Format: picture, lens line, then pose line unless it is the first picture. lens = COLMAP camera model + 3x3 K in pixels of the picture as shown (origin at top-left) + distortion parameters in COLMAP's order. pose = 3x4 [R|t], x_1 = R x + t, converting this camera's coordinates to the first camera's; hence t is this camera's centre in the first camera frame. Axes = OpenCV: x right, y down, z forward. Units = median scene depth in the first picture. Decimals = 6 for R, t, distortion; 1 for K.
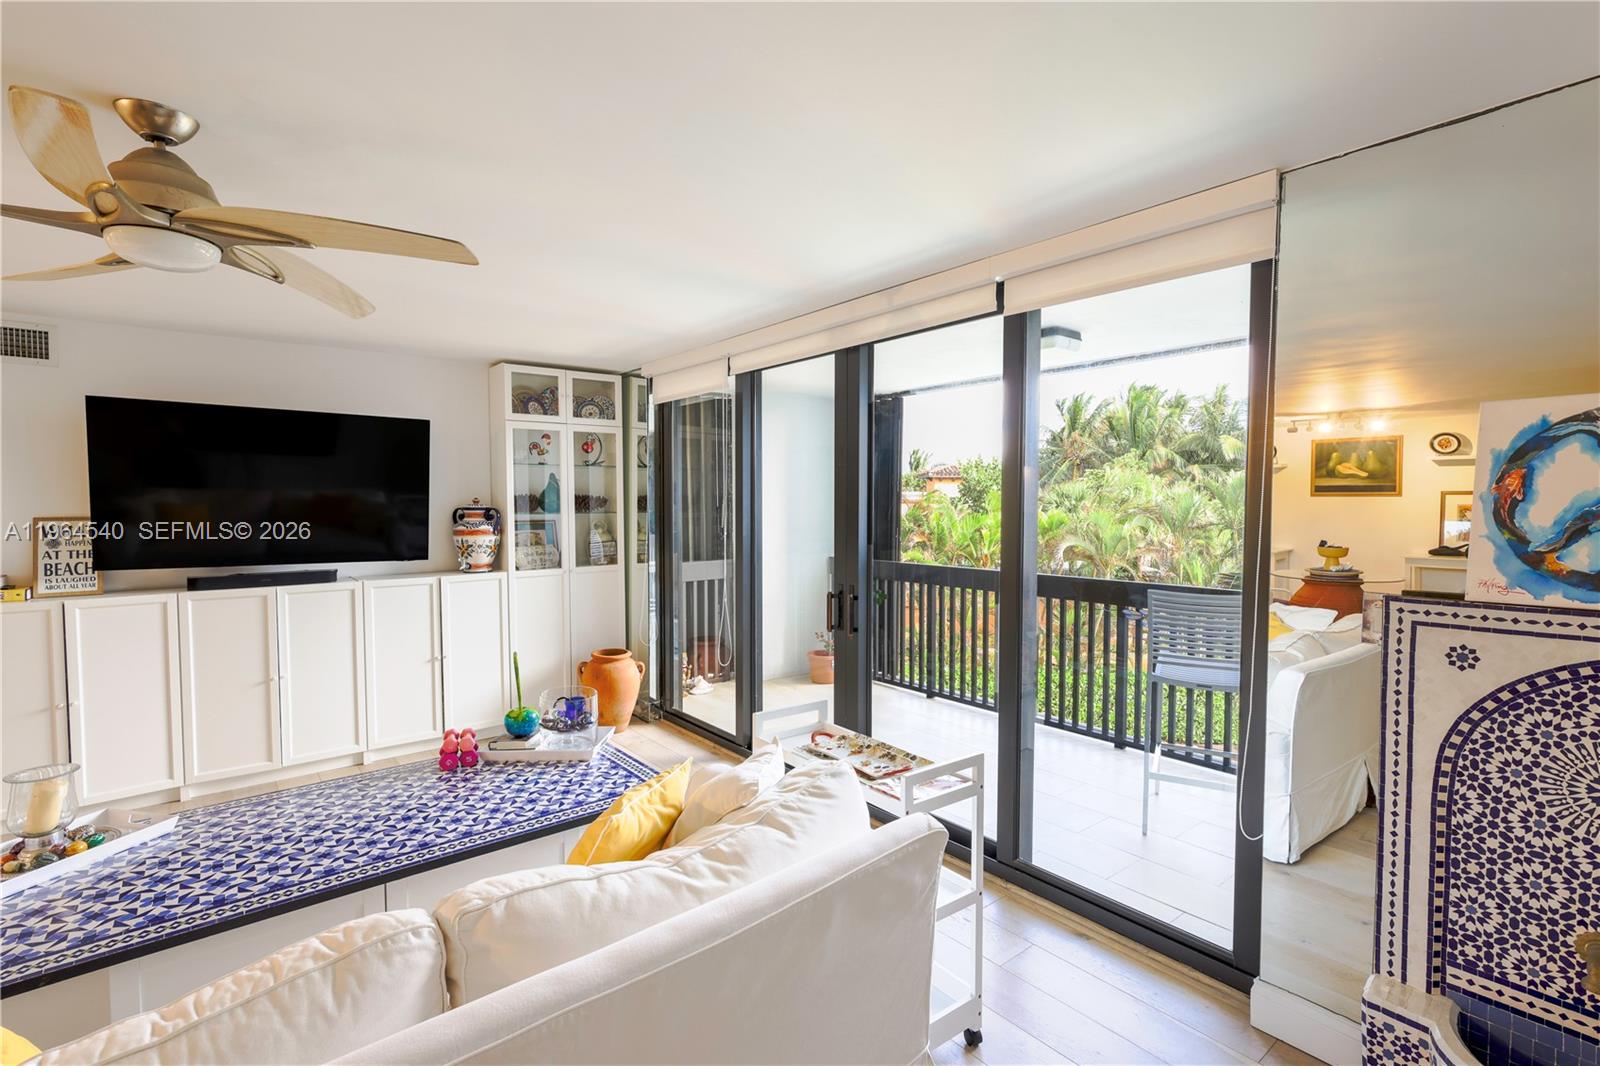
lens RADIAL K [[736.2, 0, 801.0], [0, 736.2, 534.0], [0, 0, 1]] dist [-0.000017, 0.001125]
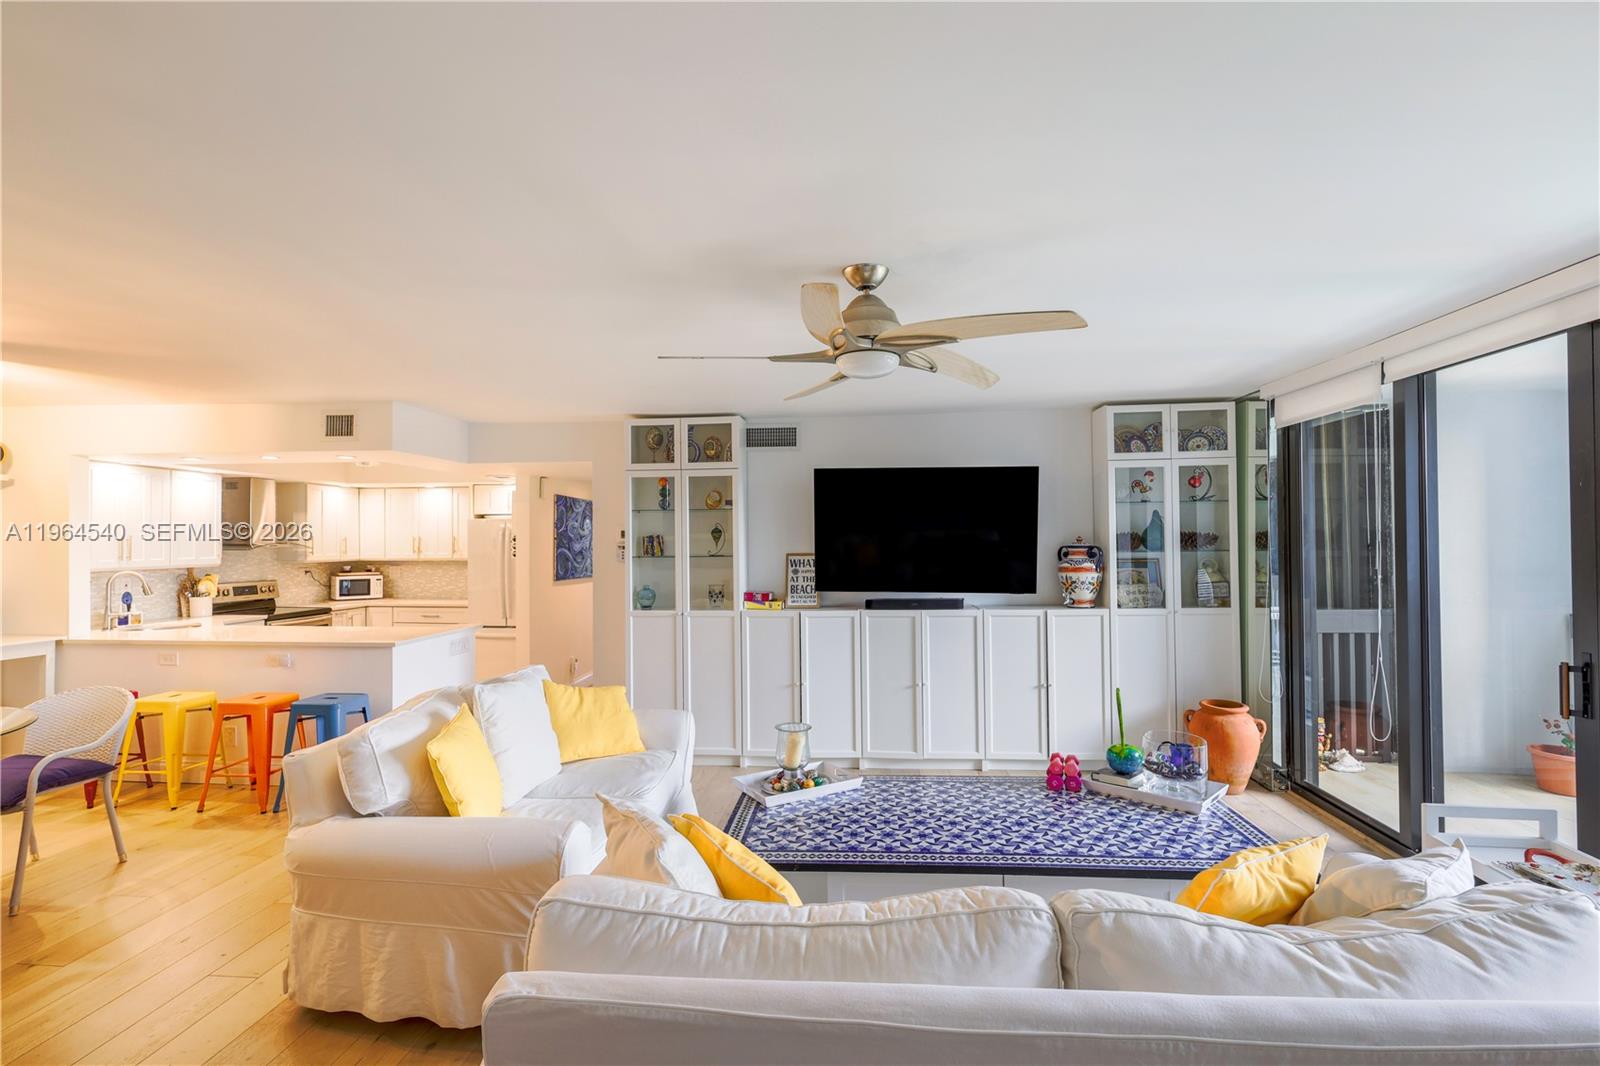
lens RADIAL K [[736.2, 0, 801.0], [0, 736.2, 534.0], [0, 0, 1]] dist [-0.000017, 0.001125]
pose [[0.716188, -0.014221, -0.697762, 0.015454], [-0.021011, 0.998900, -0.041925, -0.000528], [0.697591, 0.044687, 0.715102, -0.059481]]
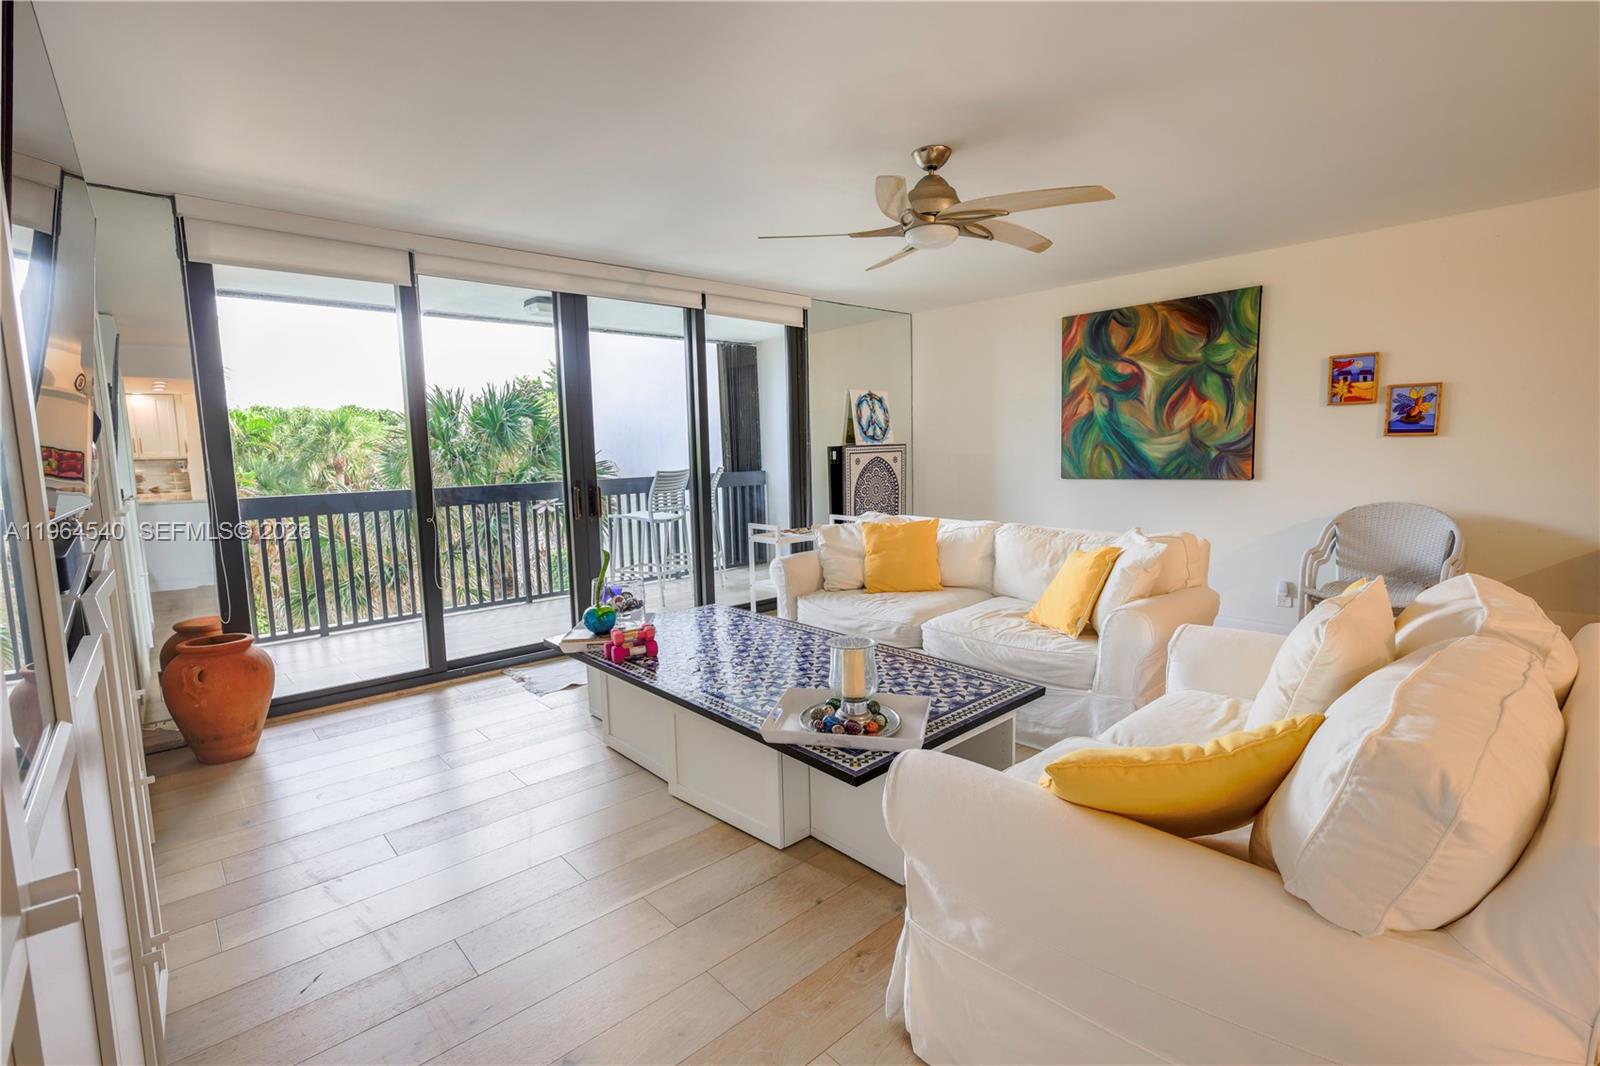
lens RADIAL K [[736.2, 0, 801.0], [0, 736.2, 534.0], [0, 0, 1]] dist [-0.000017, 0.001125]
pose [[-0.055666, -0.118499, 0.991393, -1.993312], [0.065300, 0.990374, 0.122044, 0.047000], [-0.996312, 0.071531, -0.047392, 1.101140]]
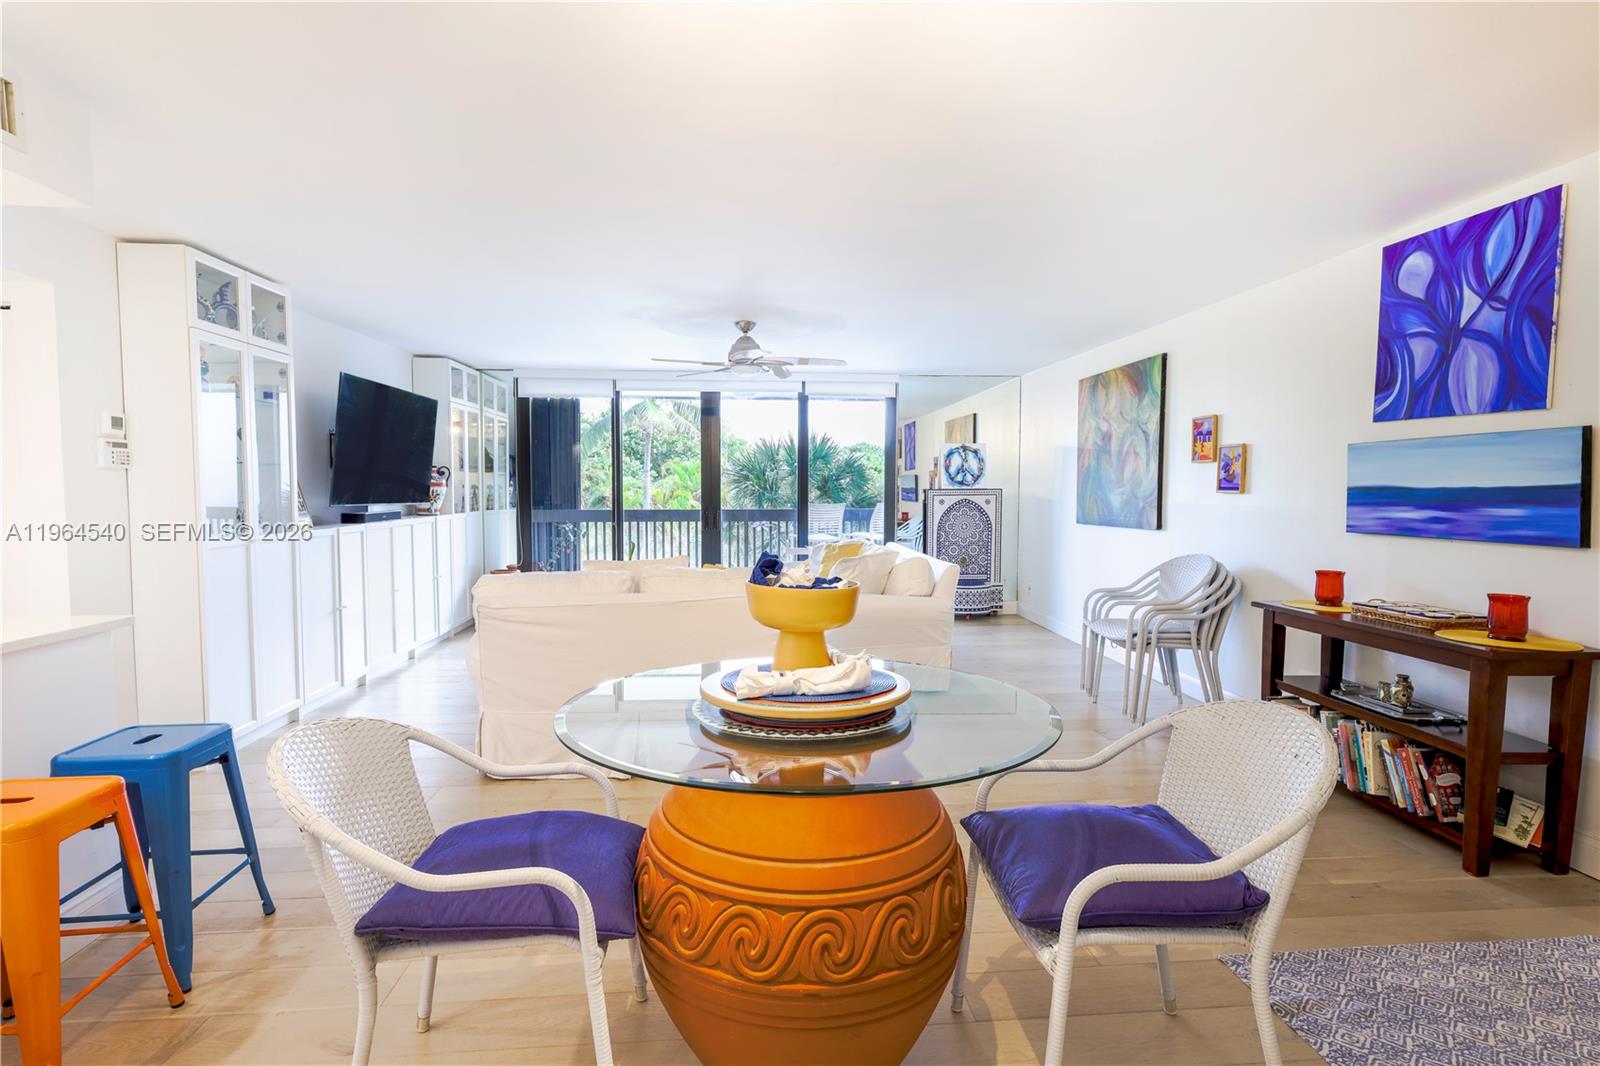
lens RADIAL K [[793.9, 0, 800.0], [0, 793.9, 533.0], [0, 0, 1]] dist [-0.002307, -0.000196]
pose [[0.566277, -0.048024, 0.822815, -2.578352], [0.034416, 0.998808, 0.034611, 0.119693], [-0.823496, 0.008719, 0.567255, -0.724279]]
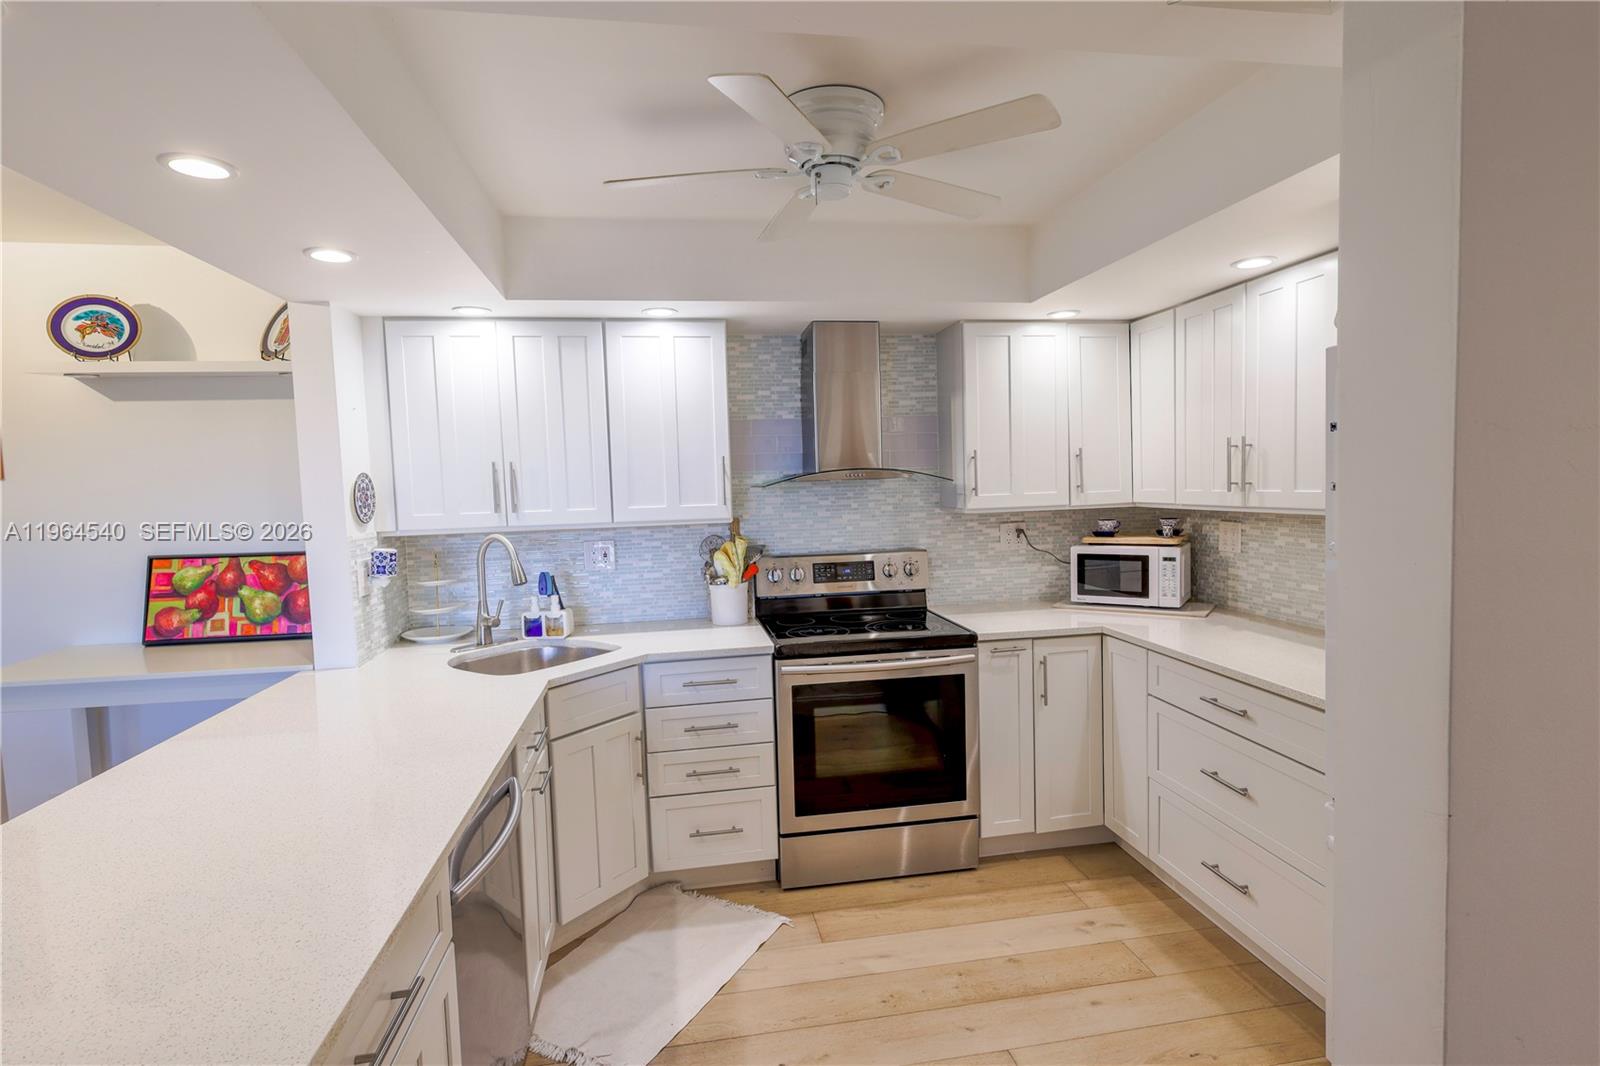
lens RADIAL K [[803.4, 0, 800.0], [0, 803.4, 533.0], [0, 0, 1]] dist [-0.000243, 0.000398]
pose [[-0.491498, 0.065855, -0.868385, -2.344538], [-0.008287, 0.996738, 0.080279, -0.044761], [0.870839, 0.046653, -0.489349, 1.196031]]
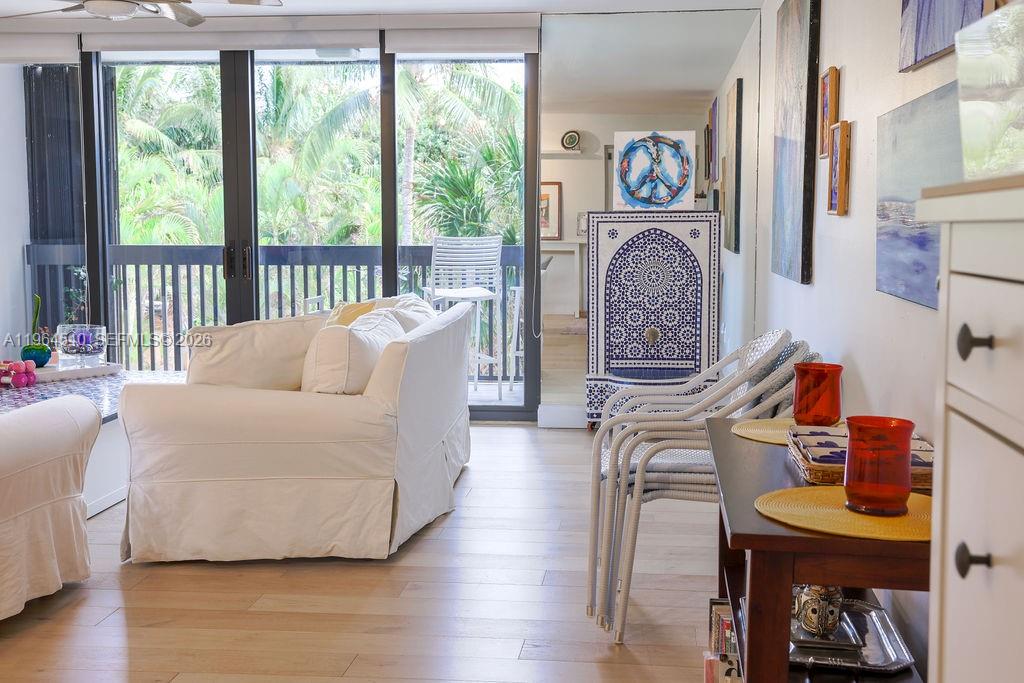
lens RADIAL K [[1280.8, 0, 512.0], [0, 1280.8, 341.5], [0, 0, 1]] dist [0.056709, 0.003959]
pose [[0.715476, -0.071452, 0.694974, -1.817785], [0.031094, 0.997027, 0.070496, 0.161271], [-0.697945, -0.028828, 0.715570, -1.431428]]
